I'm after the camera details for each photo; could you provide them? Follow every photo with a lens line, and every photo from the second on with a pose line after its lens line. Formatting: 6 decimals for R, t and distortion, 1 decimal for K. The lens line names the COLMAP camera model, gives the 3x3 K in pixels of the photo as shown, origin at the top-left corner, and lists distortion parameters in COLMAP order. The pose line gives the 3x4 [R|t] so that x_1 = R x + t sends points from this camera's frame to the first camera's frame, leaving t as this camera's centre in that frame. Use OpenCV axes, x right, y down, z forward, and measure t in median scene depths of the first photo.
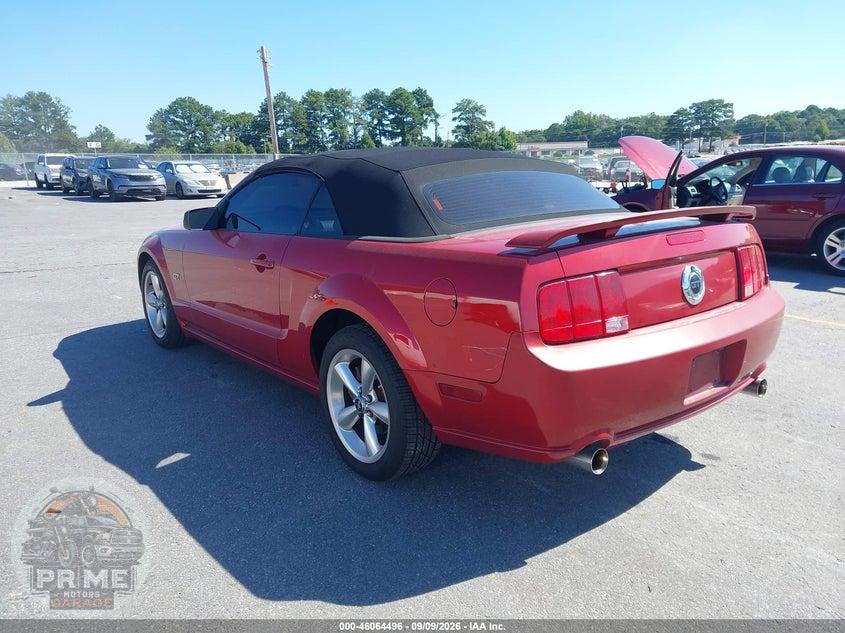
lens RADIAL K [[673.3, 0, 422.5], [0, 673.3, 316.5], [0, 0, 1]] dist [0.006479, 0.001174]
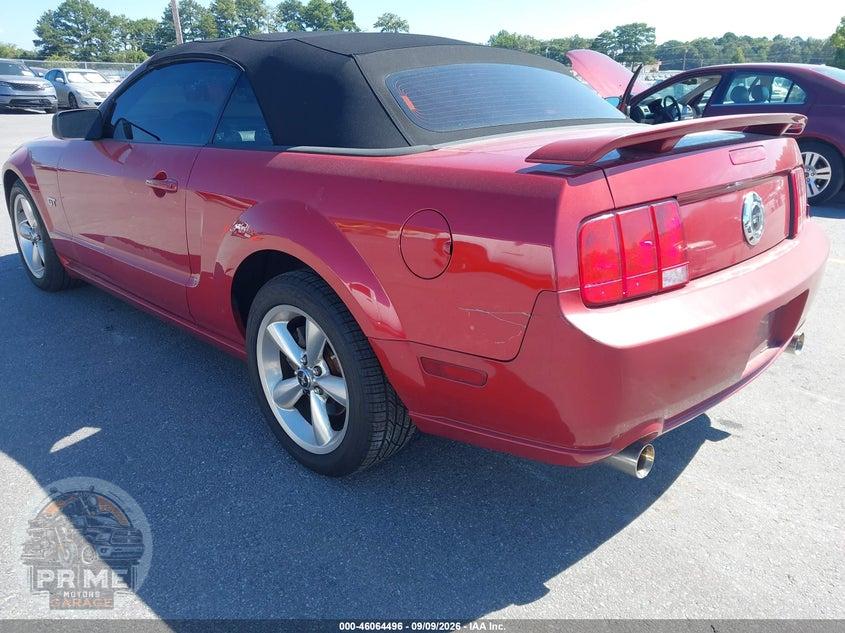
lens RADIAL K [[623.6, 0, 422.5], [0, 623.6, 316.5], [0, 0, 1]] dist [-0.001453, -0.003137]
pose [[0.991096, -0.019370, 0.131733, -0.047562], [0.002840, 0.992212, 0.124527, -0.020469], [-0.133119, -0.123044, 0.983432, 0.277891]]
